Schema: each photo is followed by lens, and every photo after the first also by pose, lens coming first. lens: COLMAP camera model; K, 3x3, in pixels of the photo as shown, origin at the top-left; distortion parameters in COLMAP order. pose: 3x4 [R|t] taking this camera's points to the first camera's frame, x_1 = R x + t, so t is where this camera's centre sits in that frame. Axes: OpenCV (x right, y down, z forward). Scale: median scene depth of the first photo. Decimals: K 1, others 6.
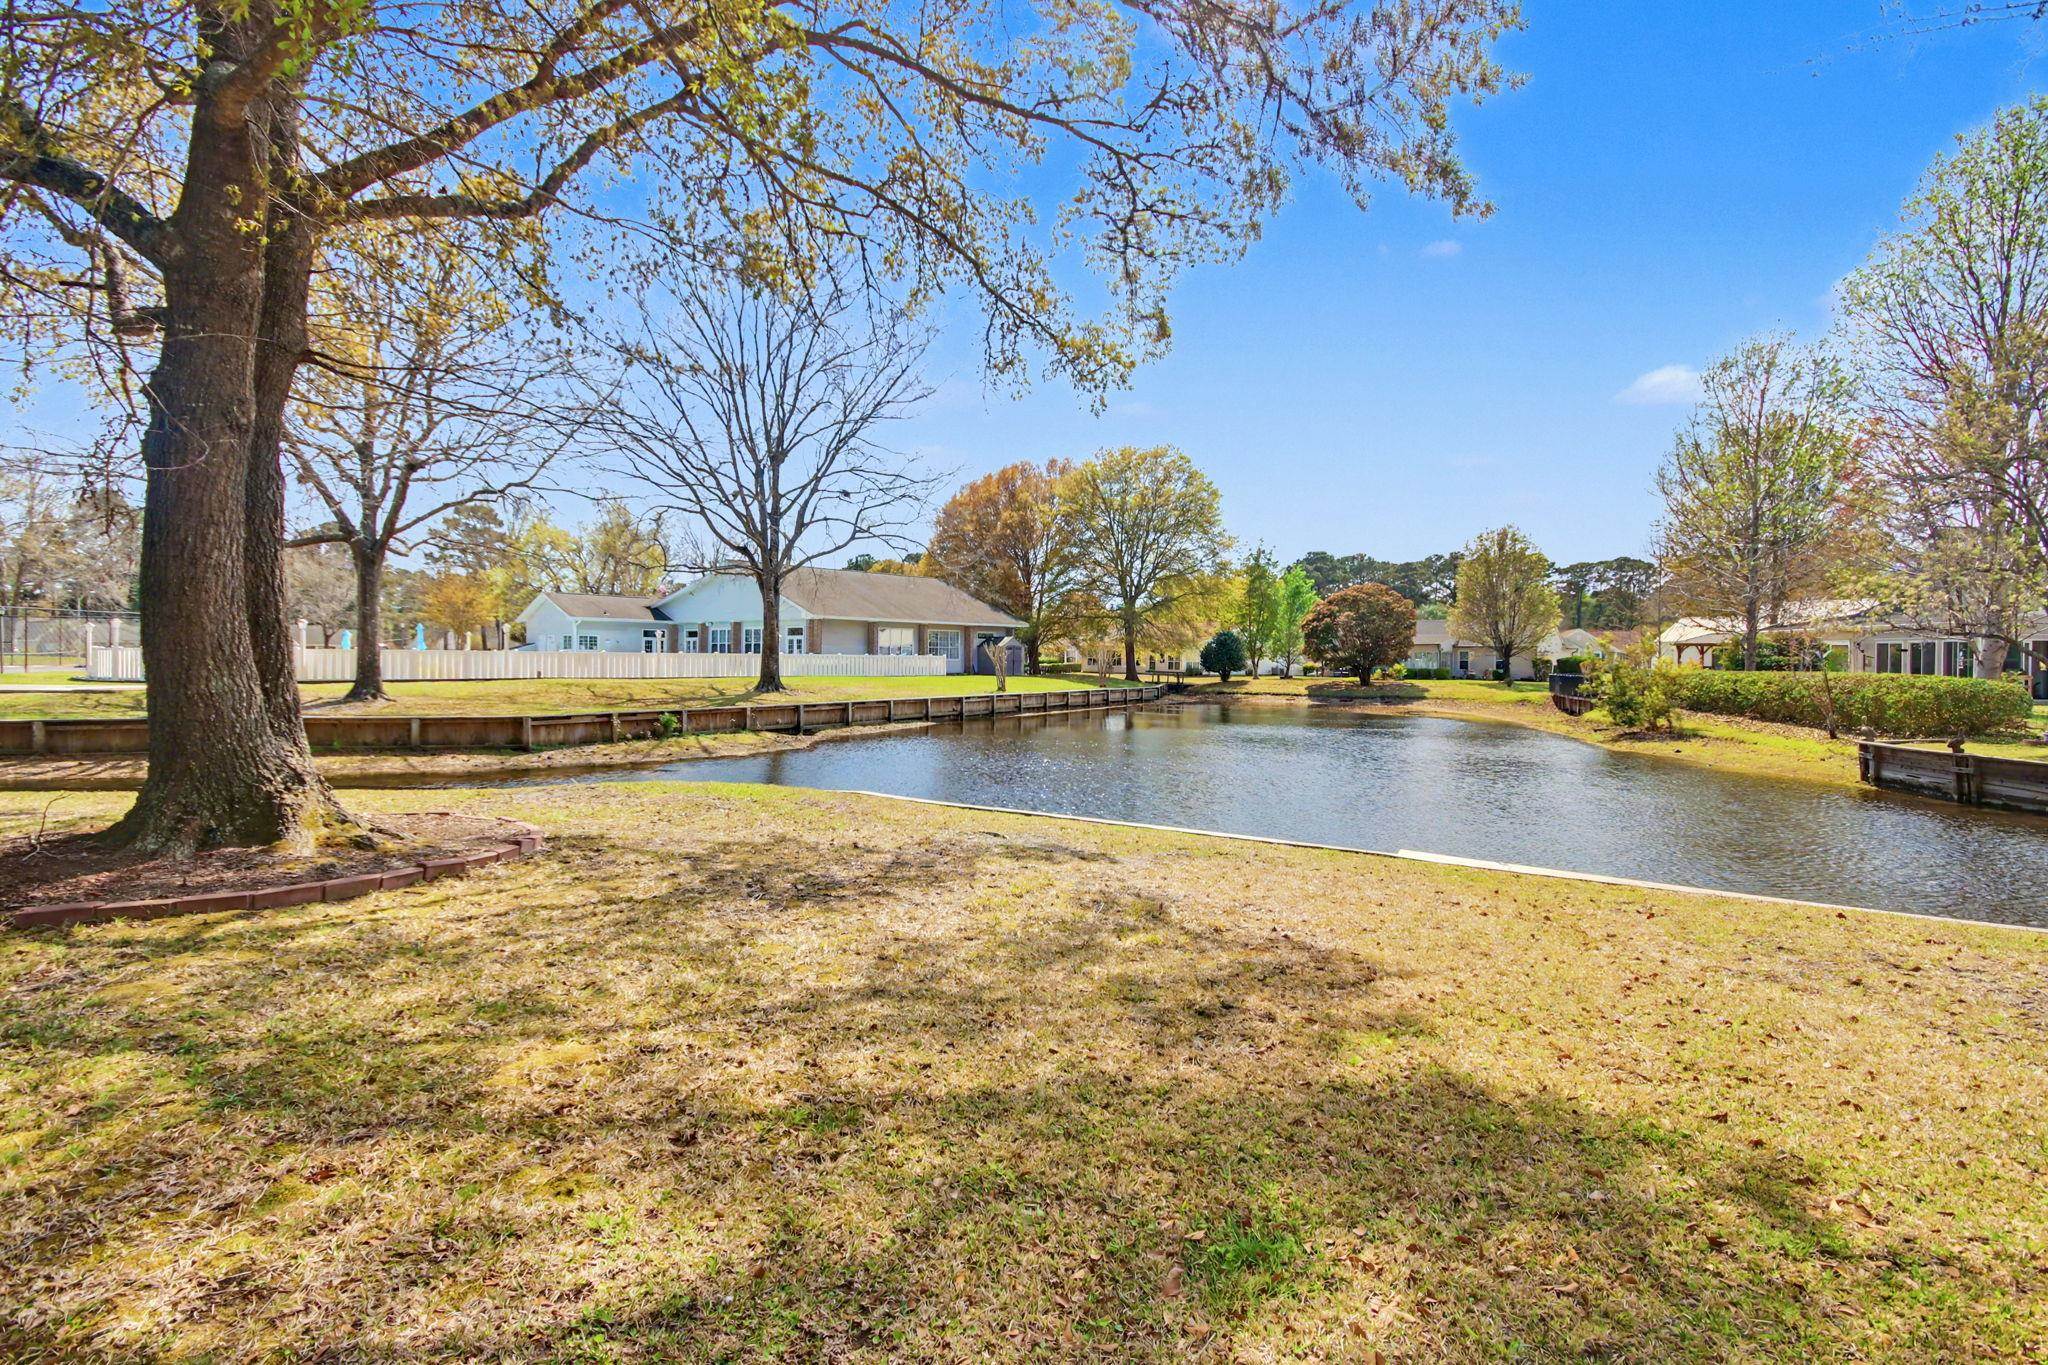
lens RADIAL K [[1007.4, 0, 1031.7], [0, 1007.4, 735.5], [0, 0, 1]] dist [0.012747, -0.006932]
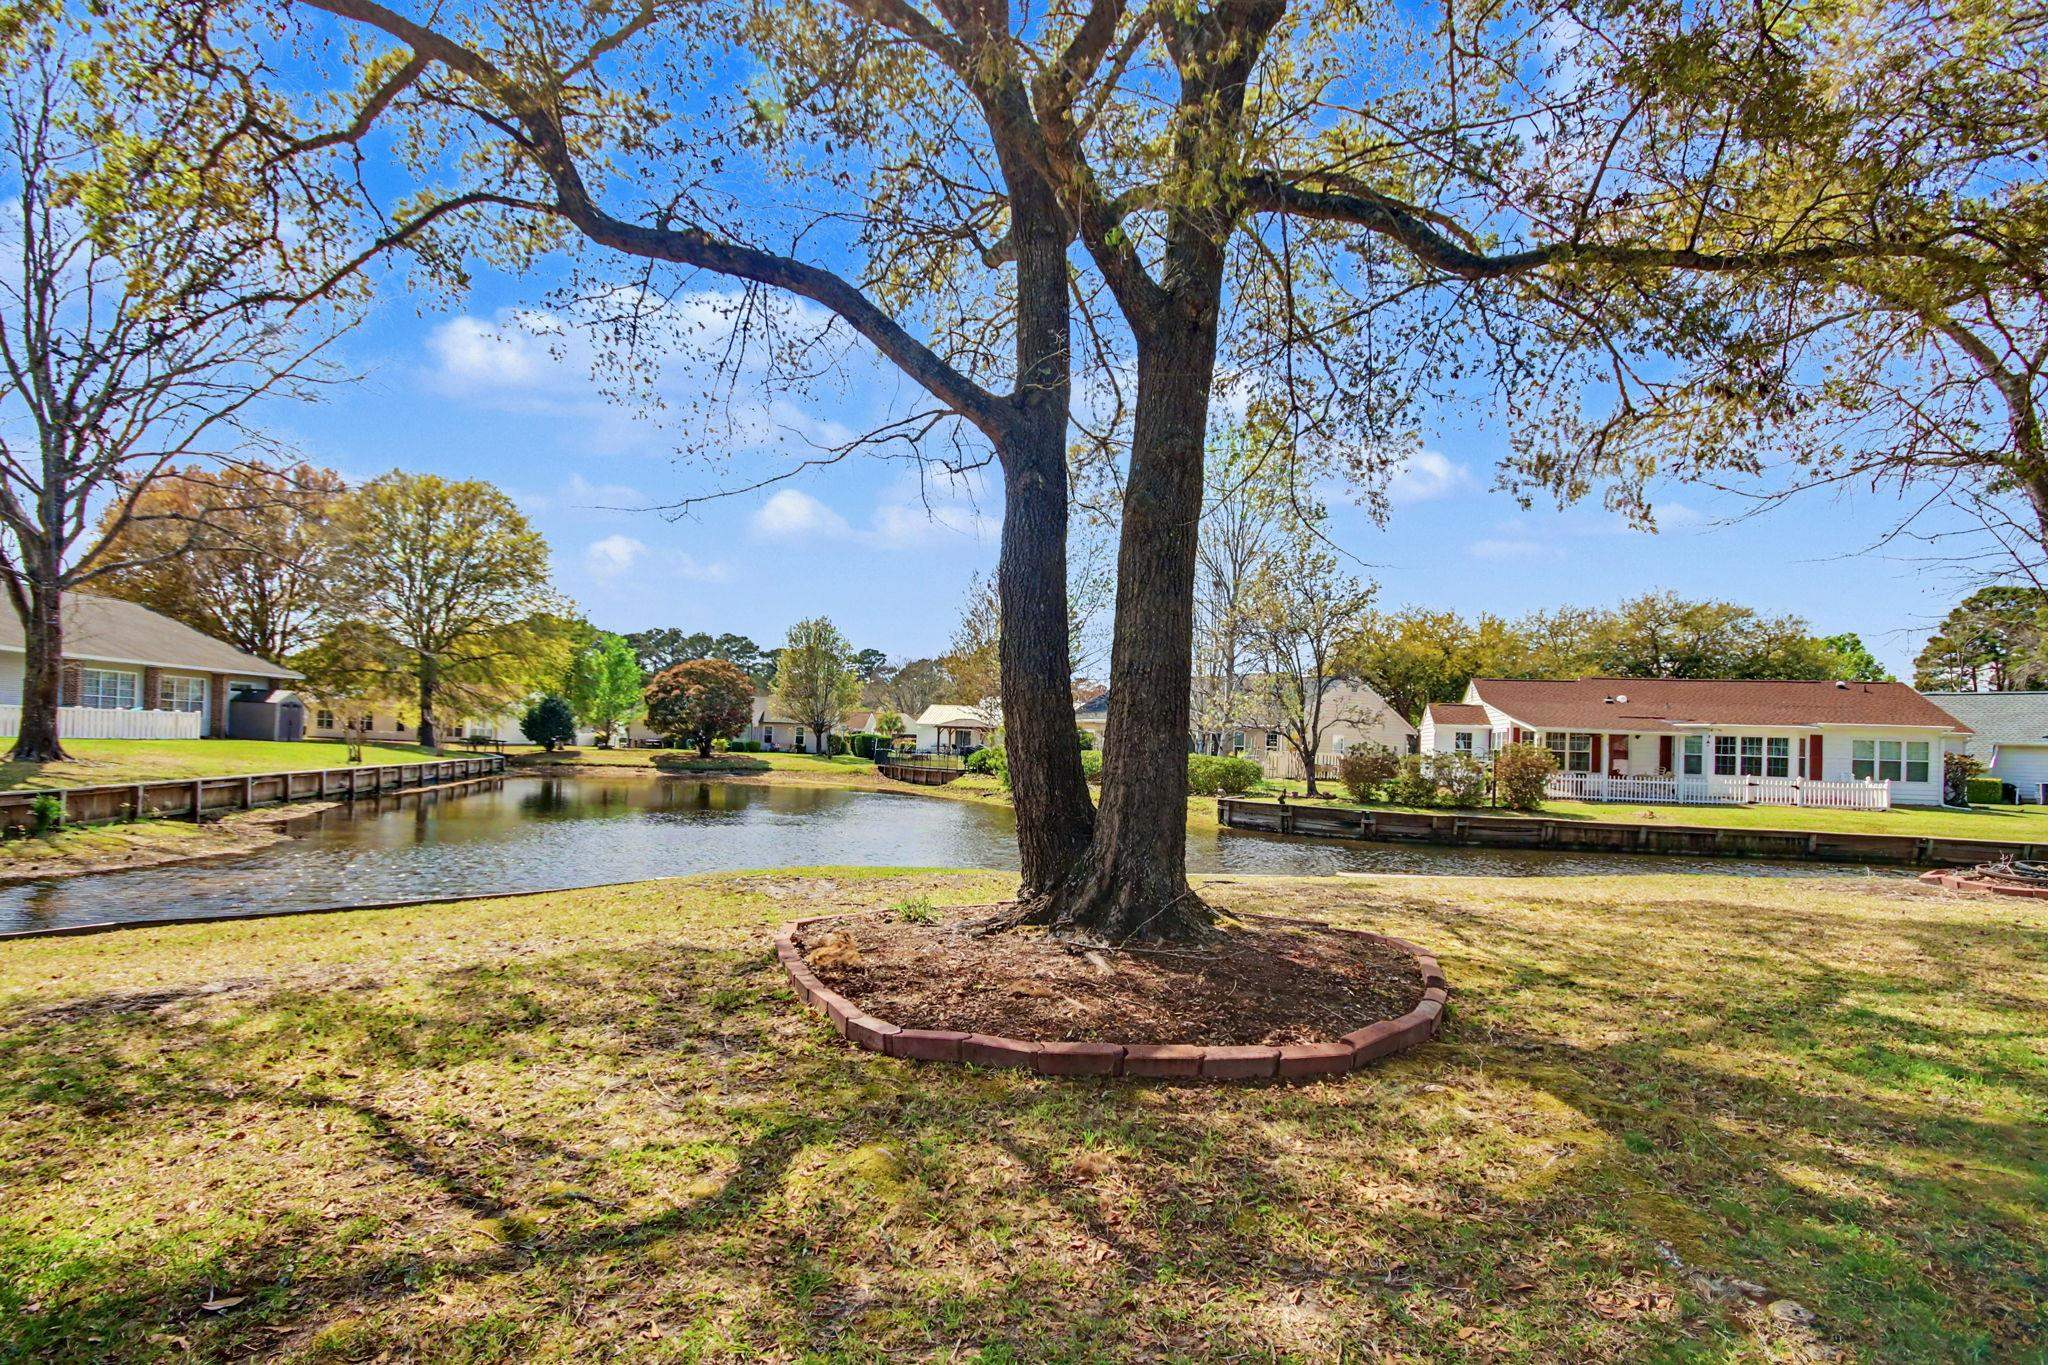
lens RADIAL K [[1007.4, 0, 1031.7], [0, 1007.4, 735.5], [0, 0, 1]] dist [0.012747, -0.006932]
pose [[0.697671, 0.023458, 0.716034, -0.203711], [0.027682, 0.997835, -0.059662, -0.002351], [-0.715884, 0.061446, 0.695511, 0.061413]]
